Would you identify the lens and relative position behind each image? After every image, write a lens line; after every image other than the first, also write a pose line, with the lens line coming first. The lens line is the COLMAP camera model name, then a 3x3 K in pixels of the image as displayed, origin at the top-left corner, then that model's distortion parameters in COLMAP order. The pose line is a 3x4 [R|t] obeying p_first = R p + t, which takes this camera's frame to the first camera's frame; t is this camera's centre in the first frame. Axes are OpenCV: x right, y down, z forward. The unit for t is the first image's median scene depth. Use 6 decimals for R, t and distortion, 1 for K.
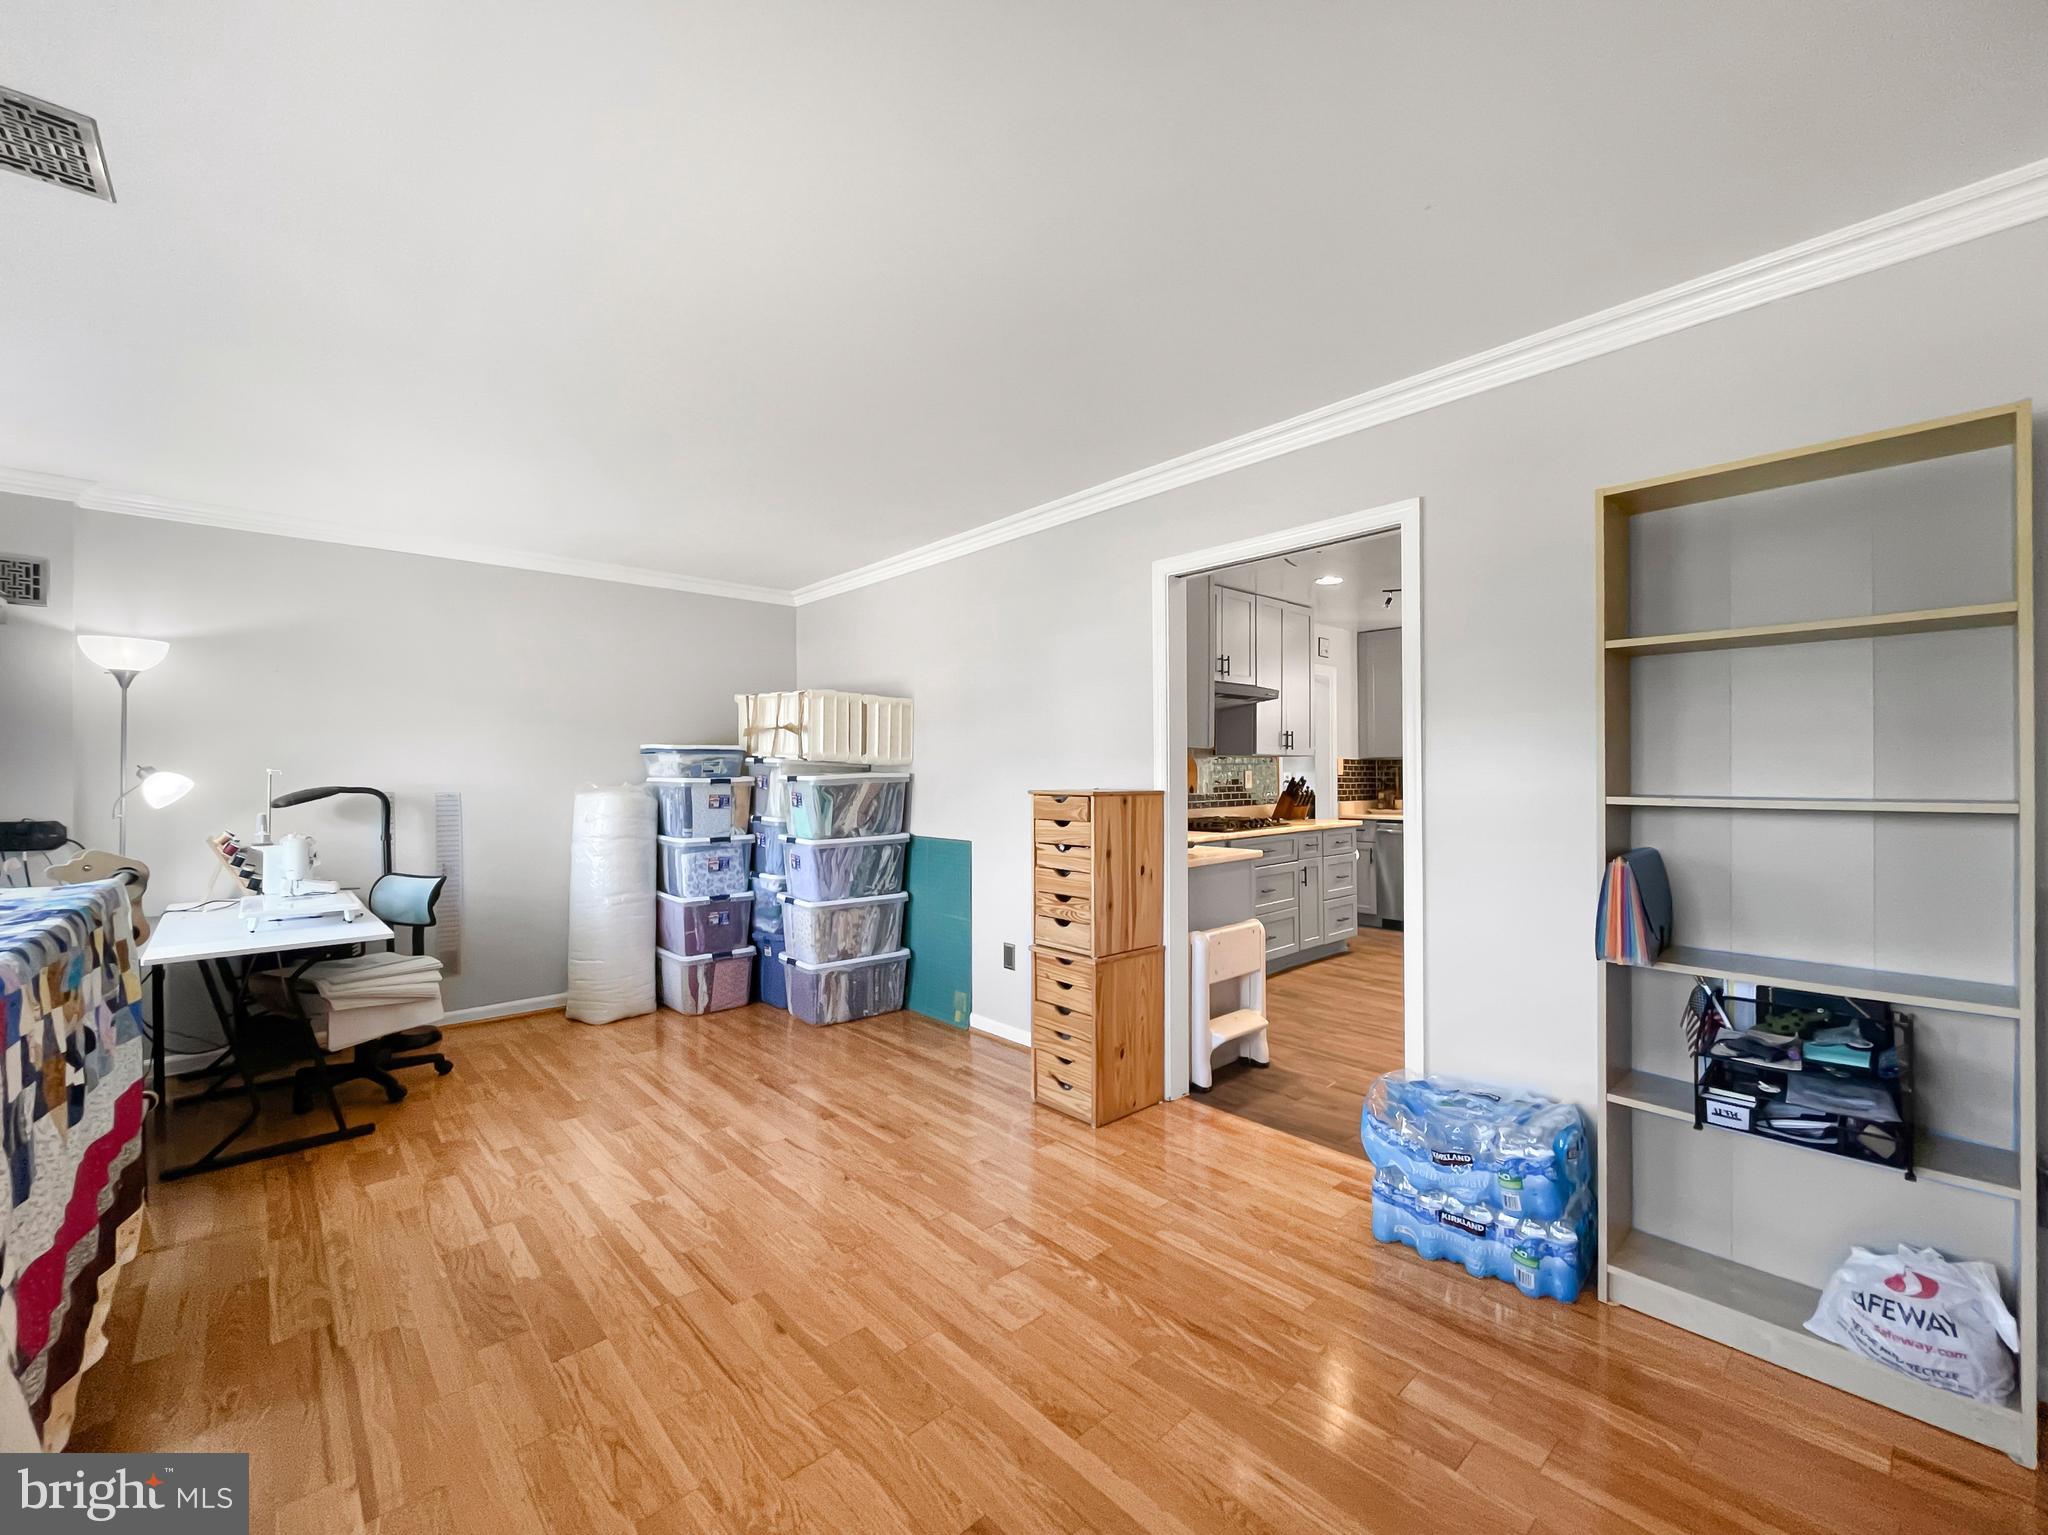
lens RADIAL K [[829.6, 0, 1012.5], [0, 829.6, 771.4], [0, 0, 1]] dist [-0.000625, -0.000738]
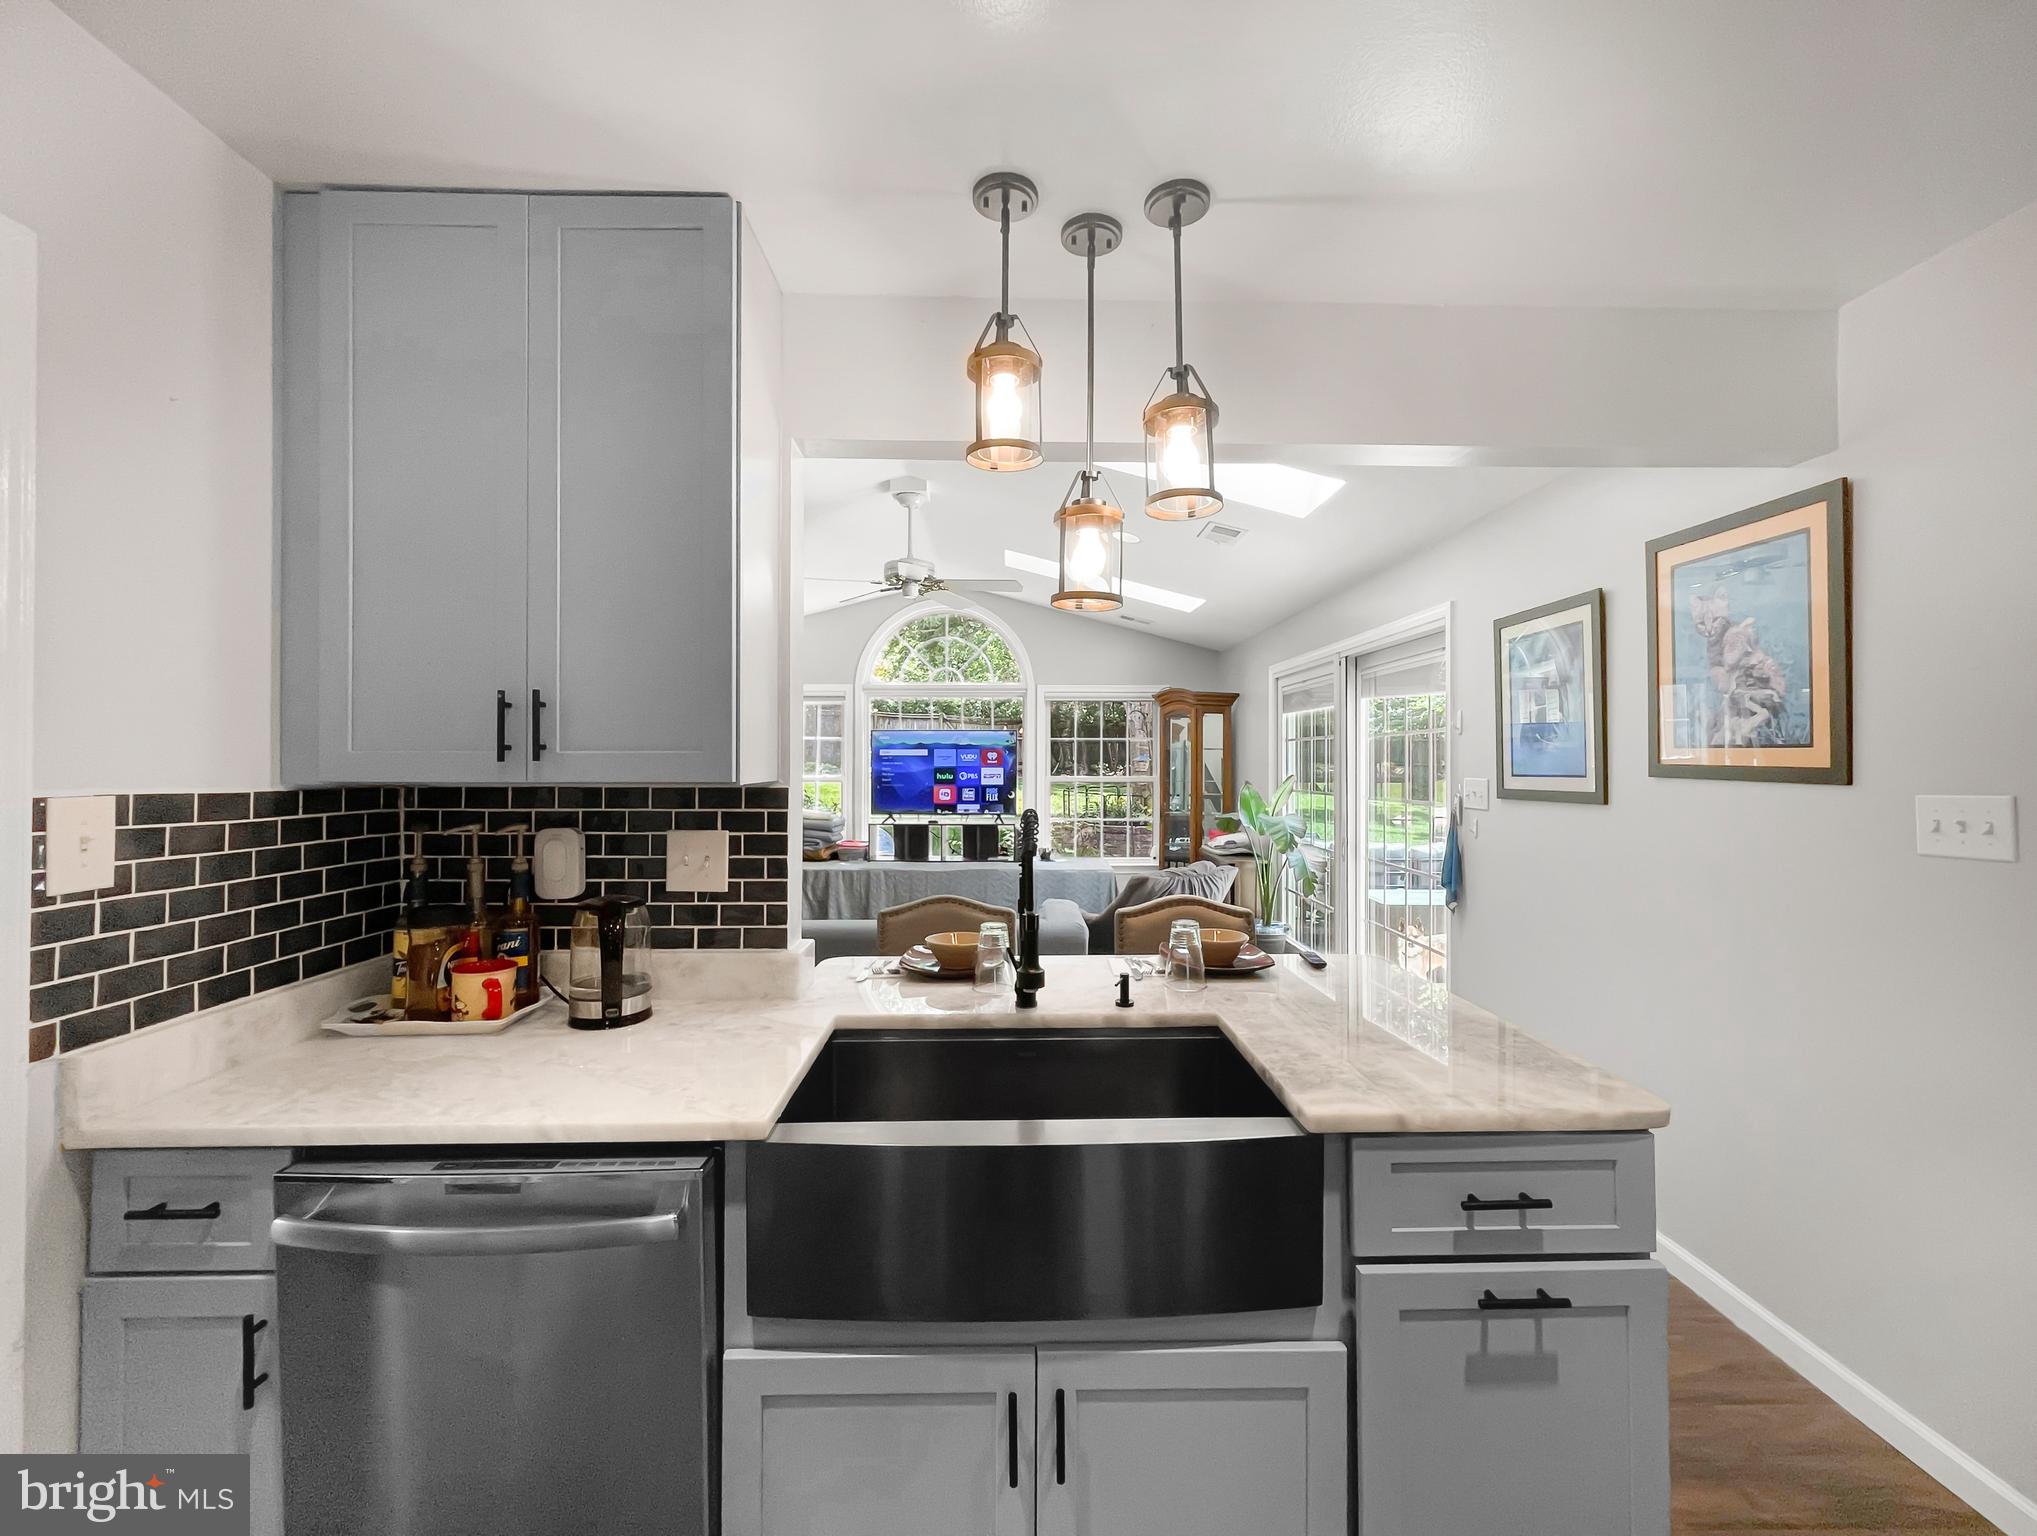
lens RADIAL K [[831.7, 0, 976.7], [0, 831.7, 773.6], [0, 0, 1]] dist [-0.010996, 0.000115]
pose [[0.681771, 0.002713, 0.731561, 0.472488], [-0.015894, 0.999812, 0.011104, -0.029355], [-0.731393, -0.019198, 0.681686, 0.892454]]
